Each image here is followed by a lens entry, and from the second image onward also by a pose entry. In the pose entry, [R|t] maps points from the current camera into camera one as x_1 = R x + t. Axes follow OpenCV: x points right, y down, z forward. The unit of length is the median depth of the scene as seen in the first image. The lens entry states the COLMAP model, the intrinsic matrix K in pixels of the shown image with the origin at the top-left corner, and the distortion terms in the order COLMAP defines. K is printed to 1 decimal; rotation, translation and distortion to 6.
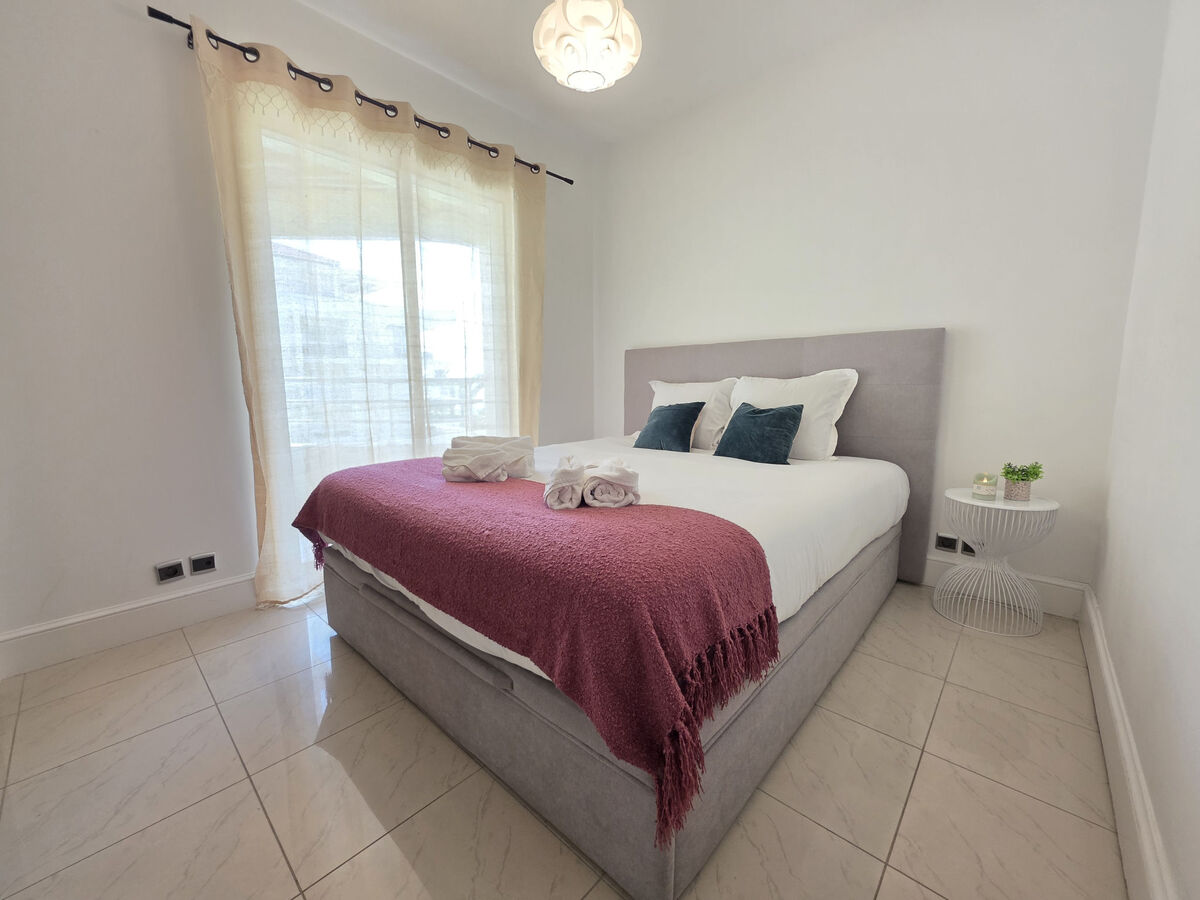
lens RADIAL K [[478.8, 0, 599.0], [0, 478.8, 448.5], [0, 0, 1]] dist [0.001455, -0.000659]
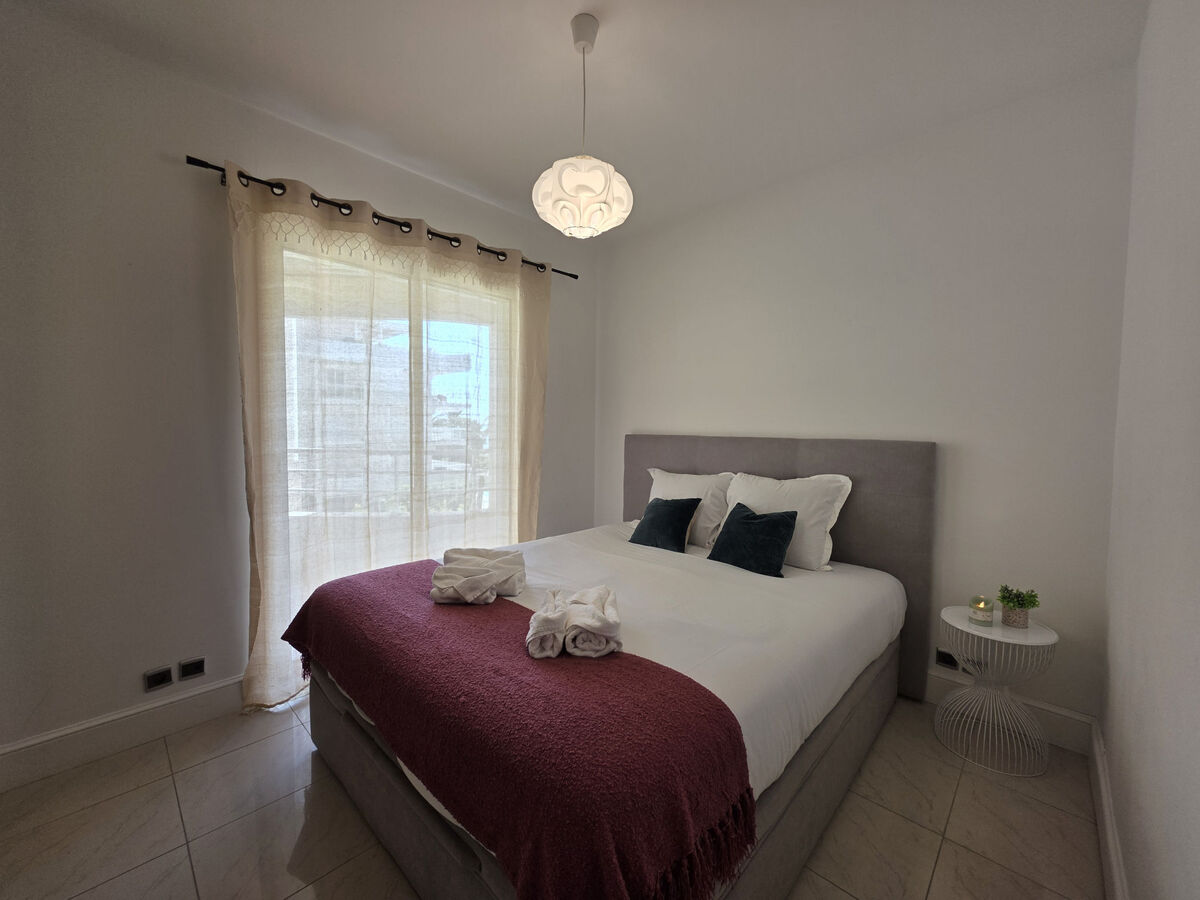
lens RADIAL K [[478.8, 0, 601.1], [0, 478.8, 447.6], [0, 0, 1]] dist [0.001455, -0.000659]
pose [[0.999655, 0.018436, -0.018688, 0.035967], [-0.019951, 0.996227, -0.084465, -0.150692], [0.017060, 0.084809, 0.996251, -0.020626]]
